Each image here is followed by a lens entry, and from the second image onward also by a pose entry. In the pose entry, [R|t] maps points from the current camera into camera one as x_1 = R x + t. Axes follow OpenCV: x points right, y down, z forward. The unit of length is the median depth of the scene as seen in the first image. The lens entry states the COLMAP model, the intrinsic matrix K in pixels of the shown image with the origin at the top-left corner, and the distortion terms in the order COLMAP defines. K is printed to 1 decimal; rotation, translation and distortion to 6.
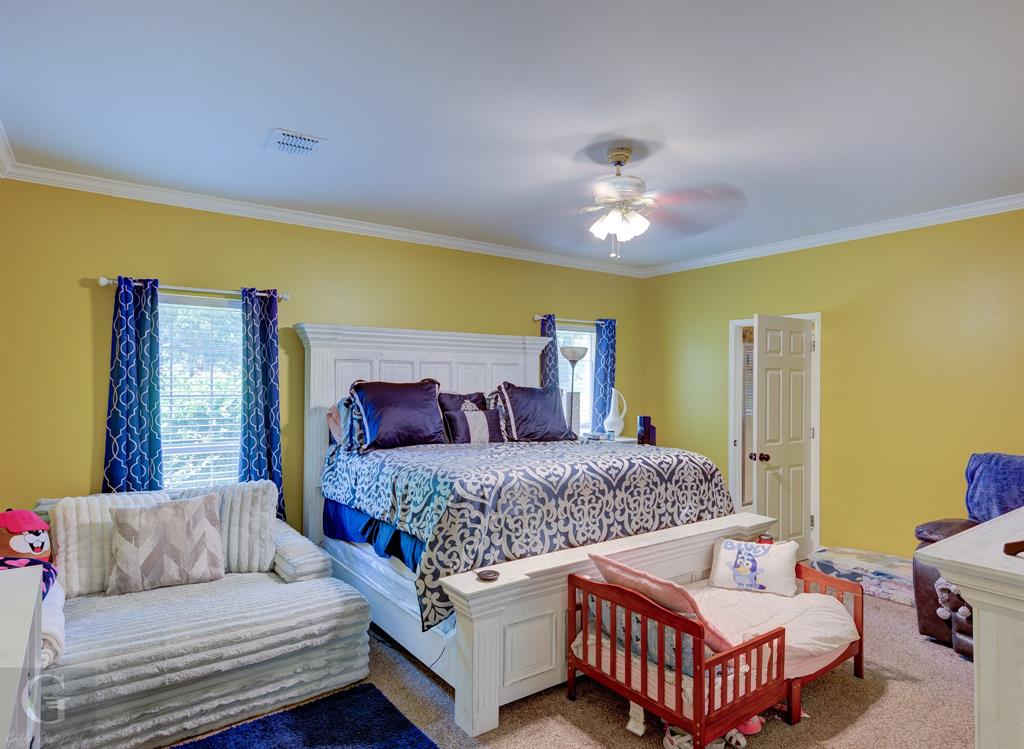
lens RADIAL K [[586.3, 0, 513.5], [0, 586.3, 376.9], [0, 0, 1]] dist [0.000575, 0.000259]
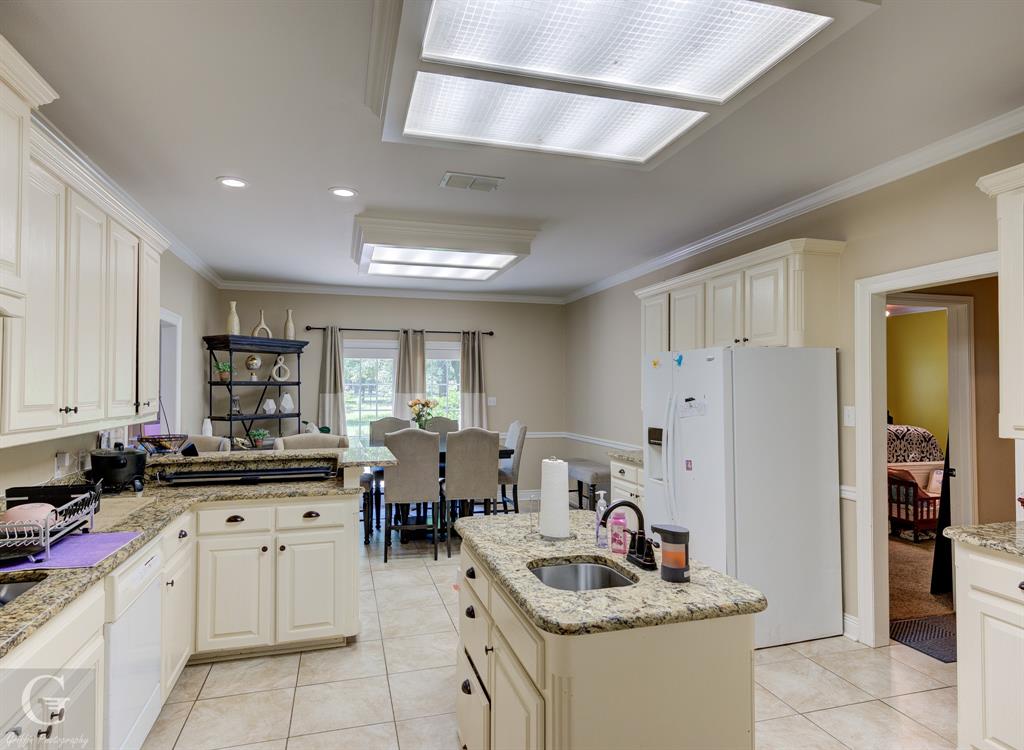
lens RADIAL K [[586.3, 0, 511.2], [0, 586.3, 376.0], [0, 0, 1]] dist [0.000575, 0.000259]
pose [[0.945499, -0.008684, -0.325508, -0.330871], [0.004921, 0.999911, -0.012381, -0.014288], [0.325587, 0.010105, 0.945458, -1.284716]]
